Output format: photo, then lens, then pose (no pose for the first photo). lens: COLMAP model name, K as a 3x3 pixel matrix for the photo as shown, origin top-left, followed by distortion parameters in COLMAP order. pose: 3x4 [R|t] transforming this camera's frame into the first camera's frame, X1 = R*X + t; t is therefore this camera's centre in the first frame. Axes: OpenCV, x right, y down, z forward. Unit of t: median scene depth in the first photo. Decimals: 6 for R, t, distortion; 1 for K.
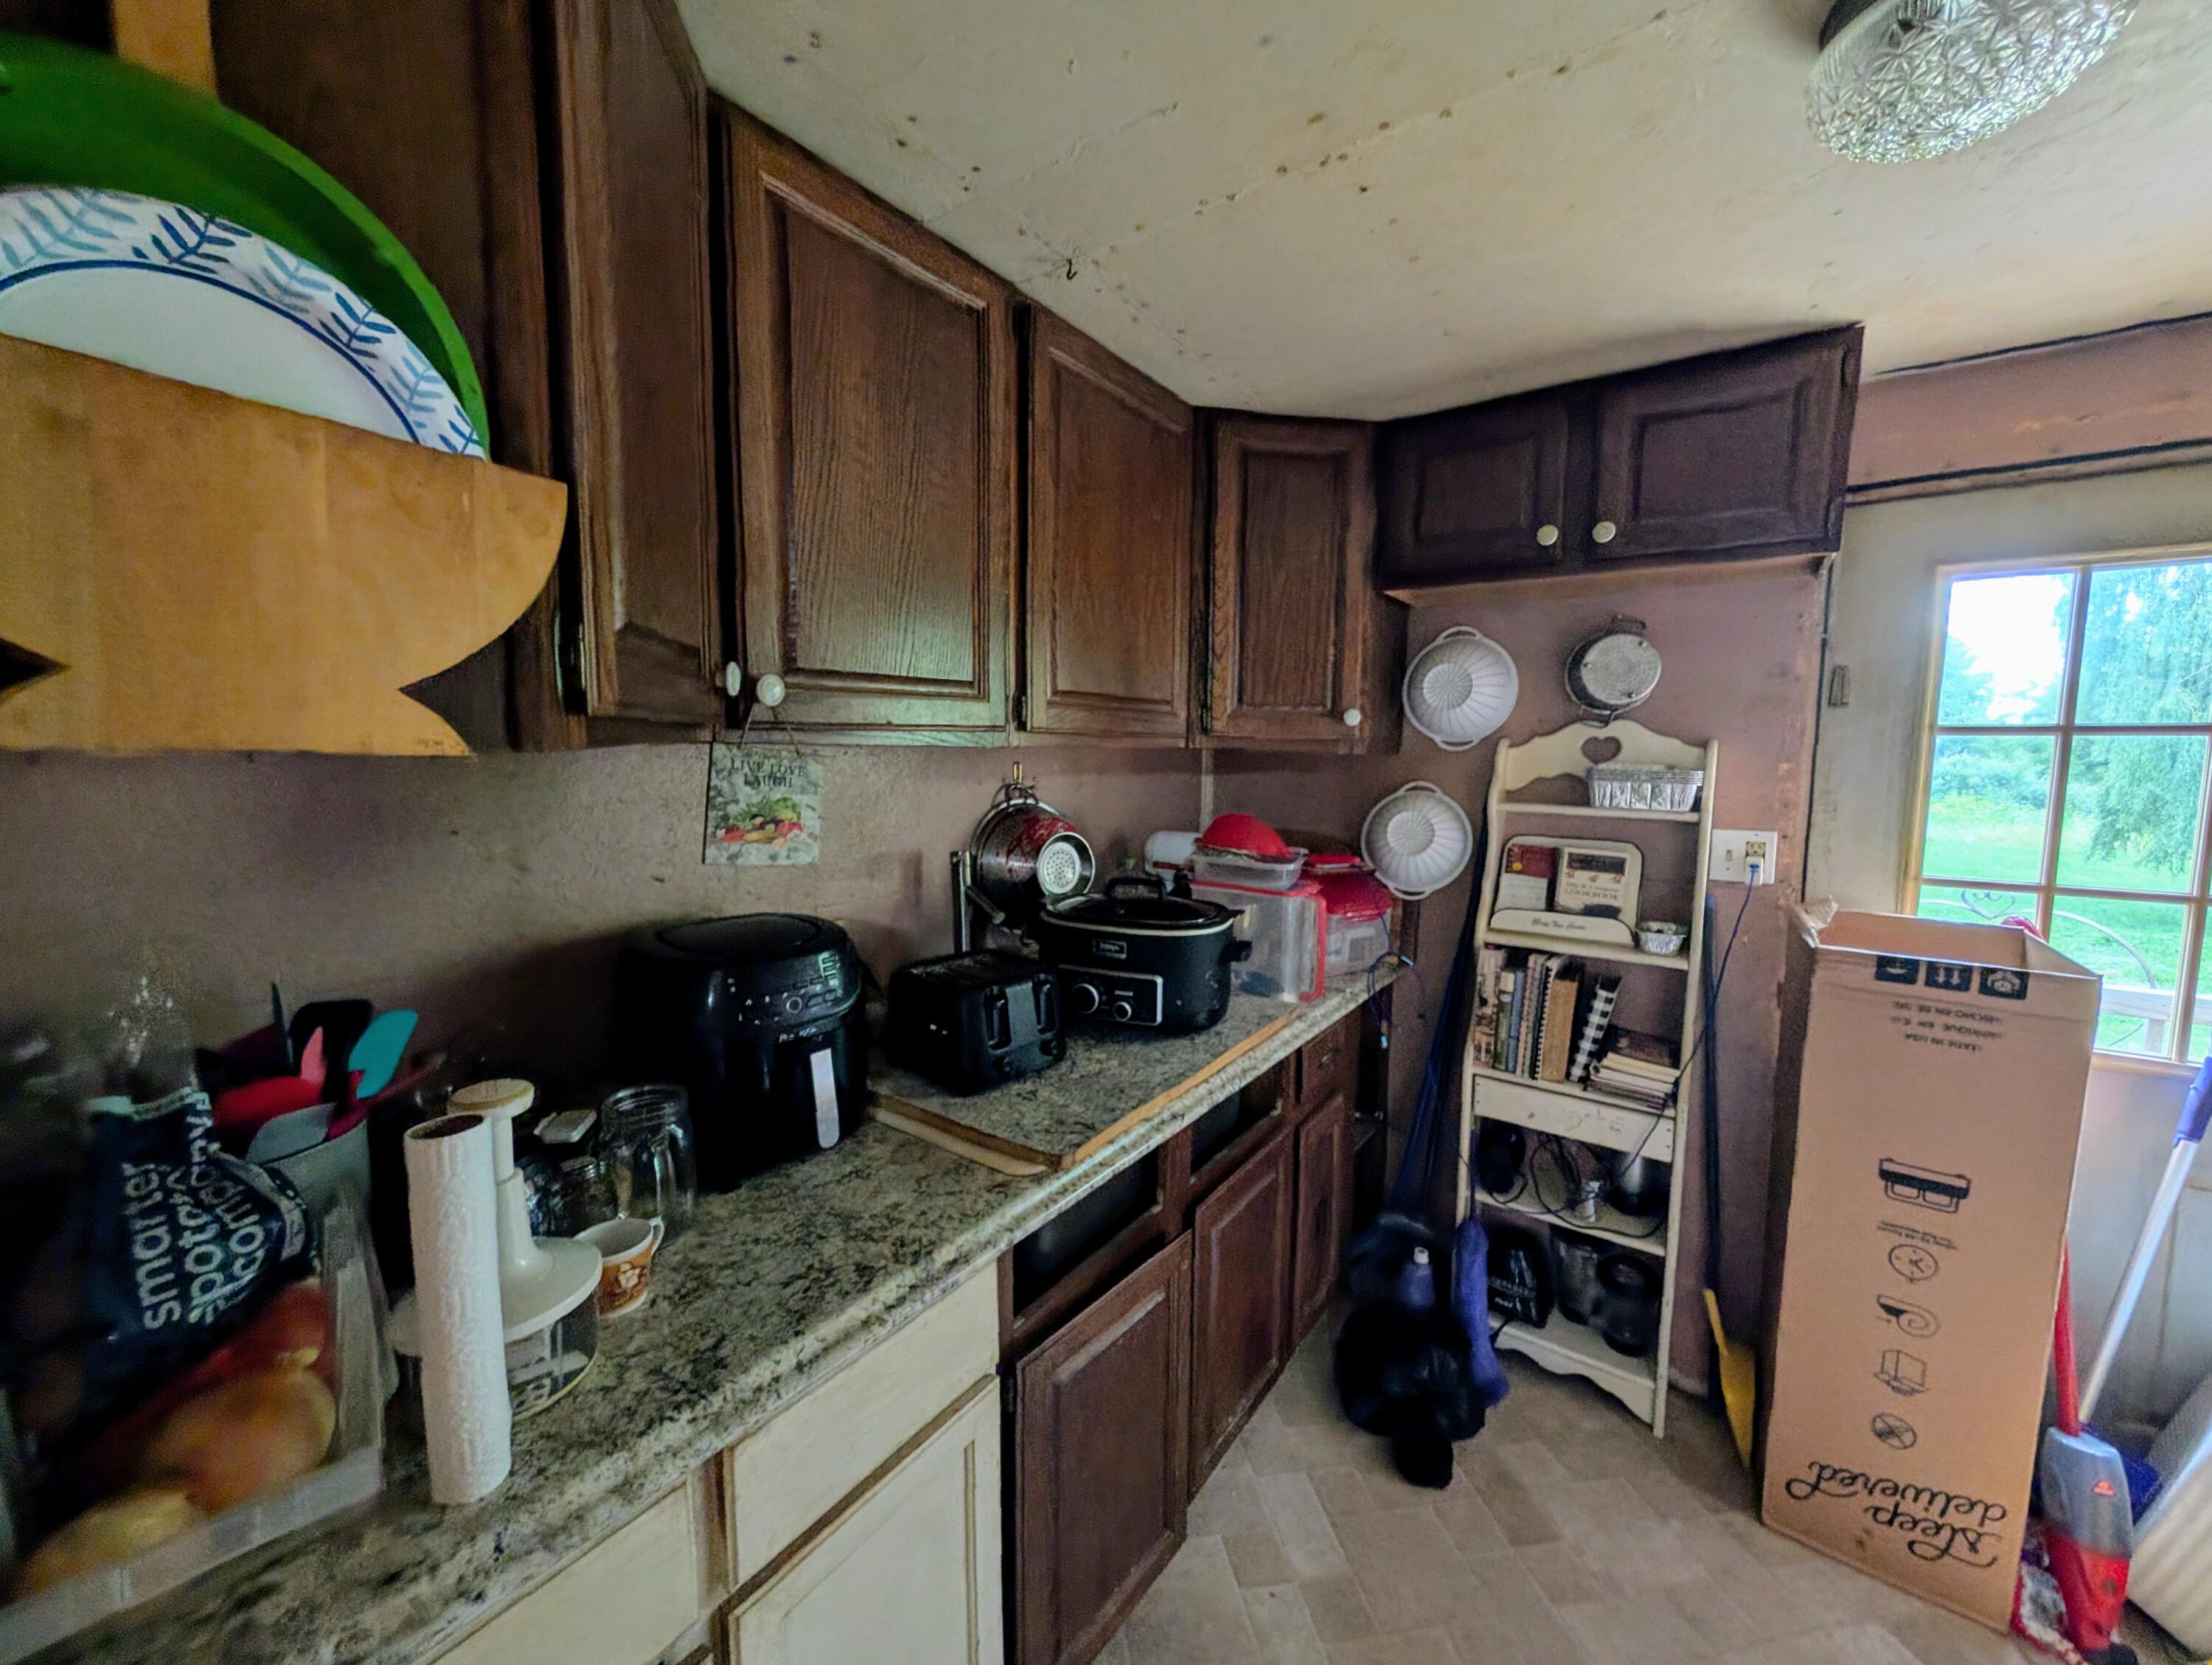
lens RADIAL K [[833.1, 0, 1103.3], [0, 833.1, 823.3], [0, 0, 1]] dist [0.001107, 0.000115]
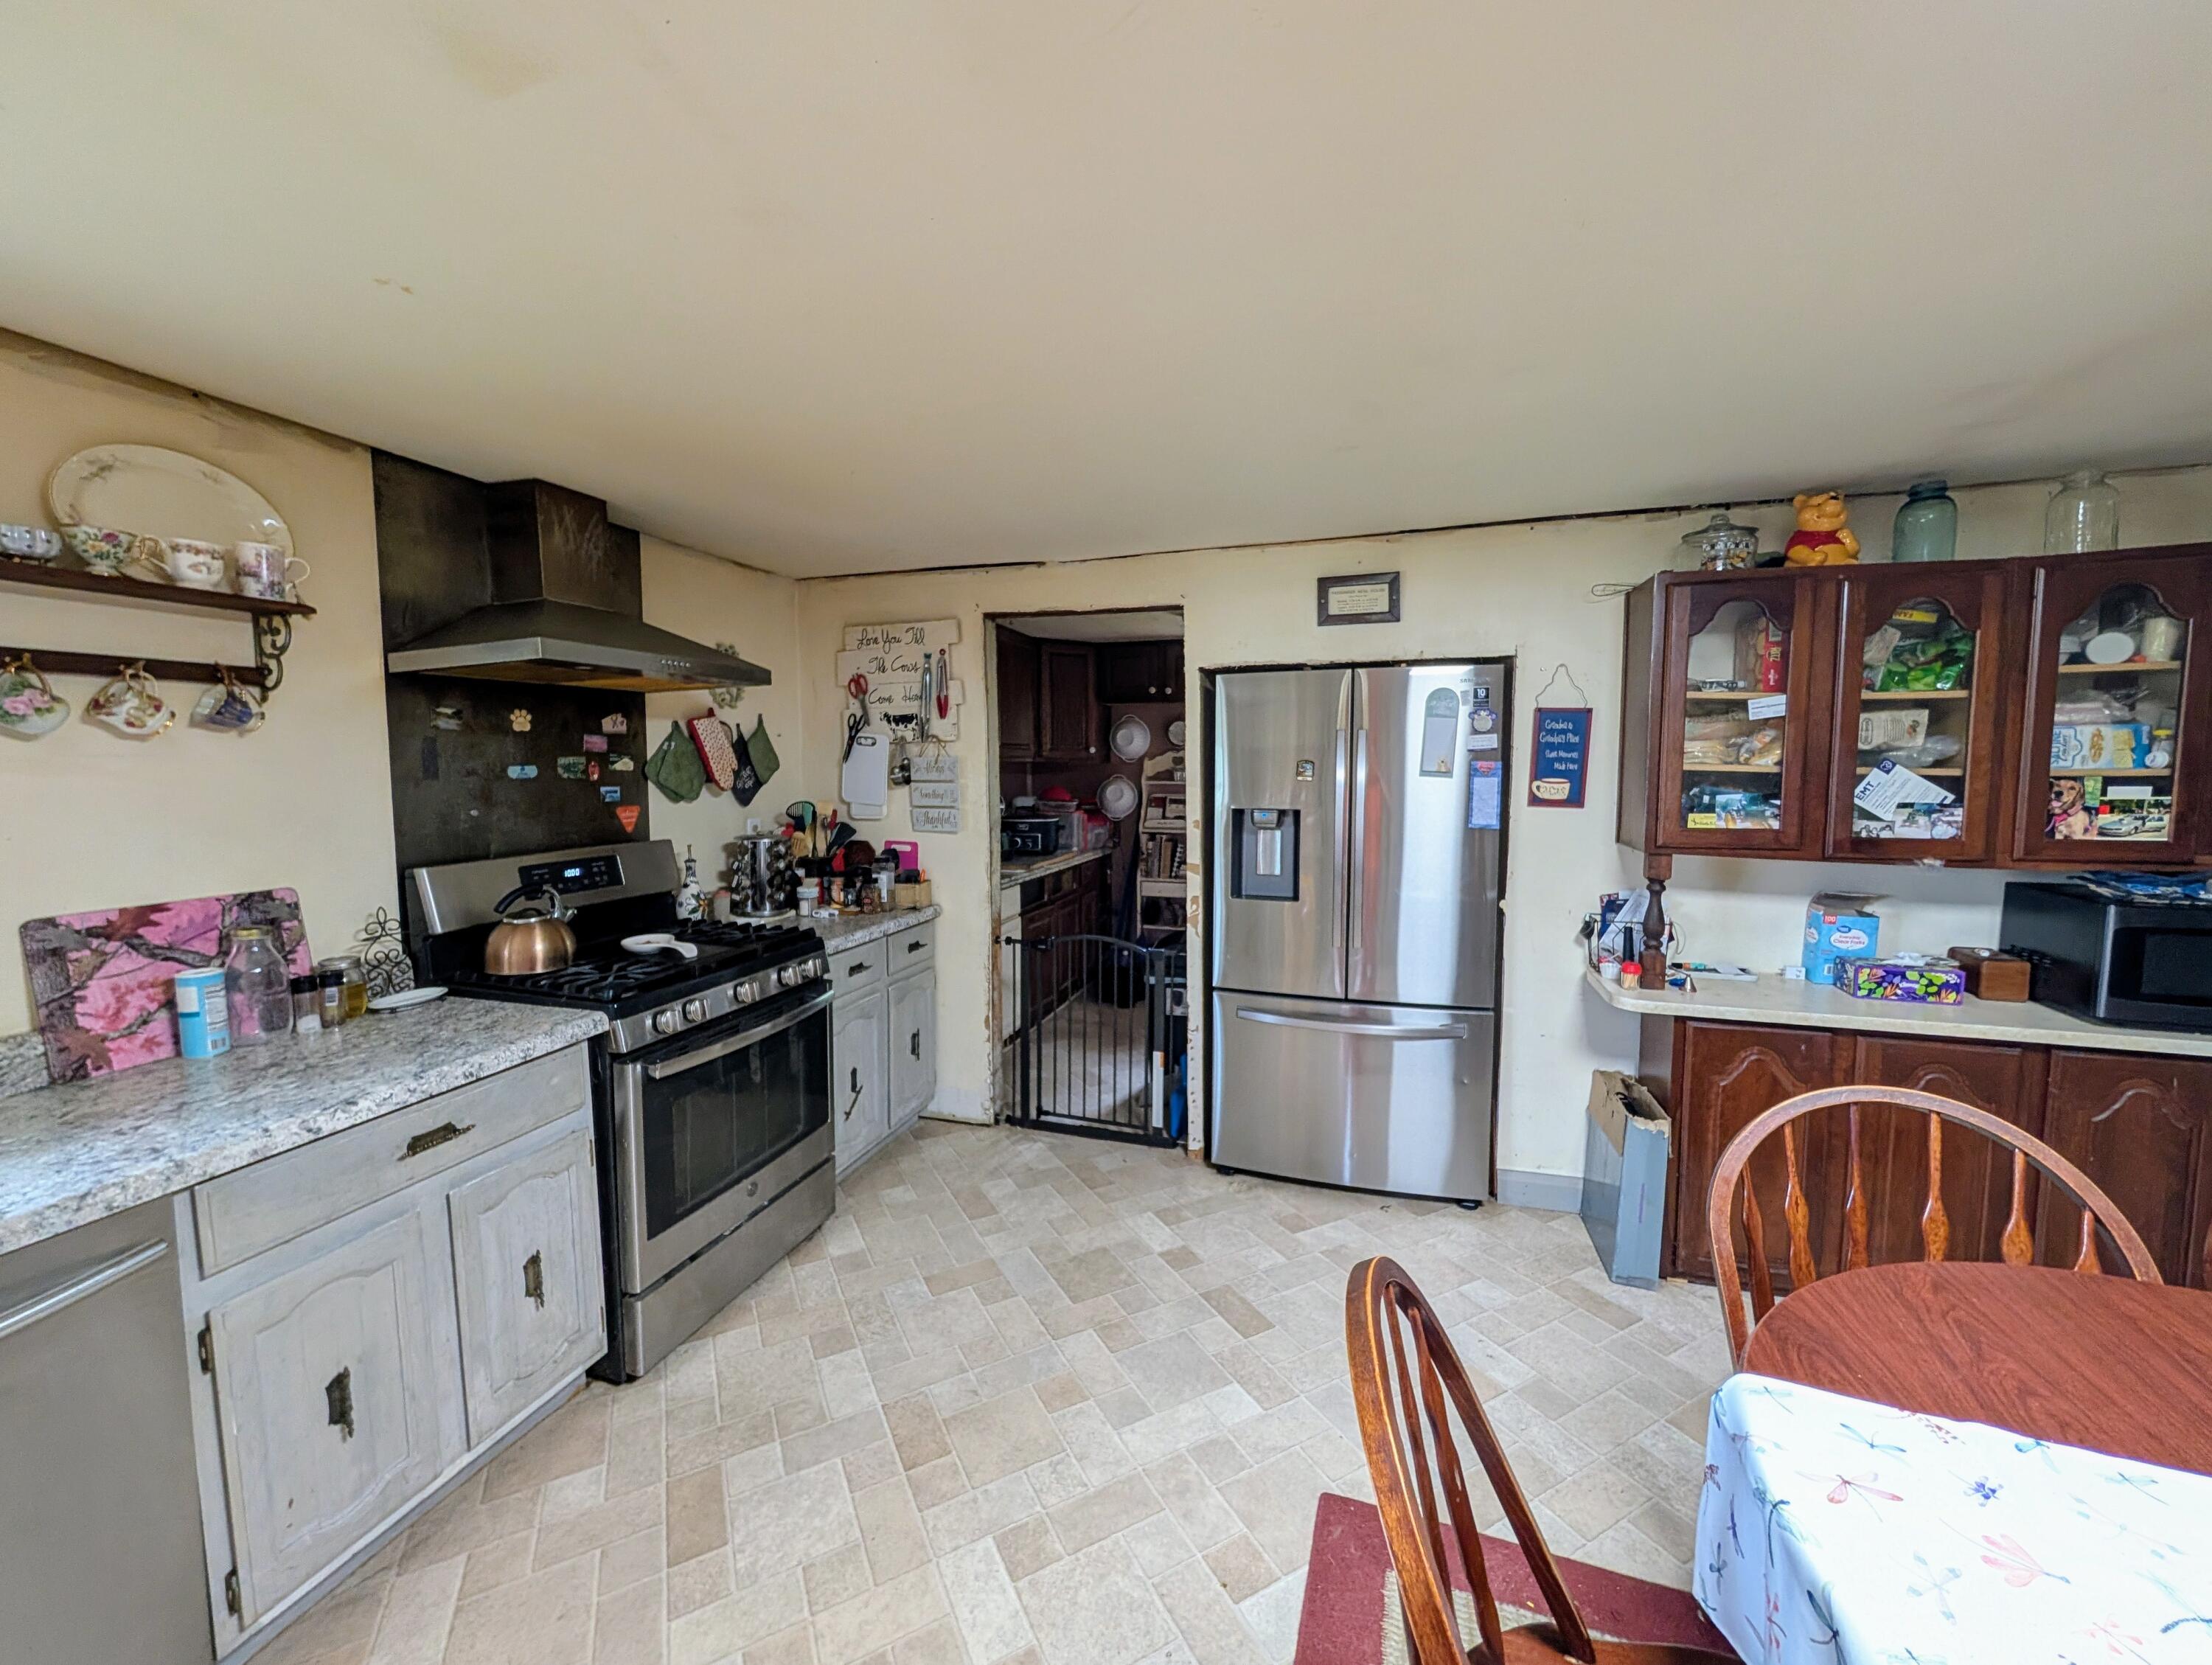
lens RADIAL K [[833.1, 0, 1103.1], [0, 833.1, 829.7], [0, 0, 1]] dist [0.001107, 0.000115]
pose [[0.948633, -0.038147, 0.314070, -0.521709], [0.043079, 0.999033, -0.008775, 0.154634], [-0.313432, 0.021854, 0.949359, -1.556709]]
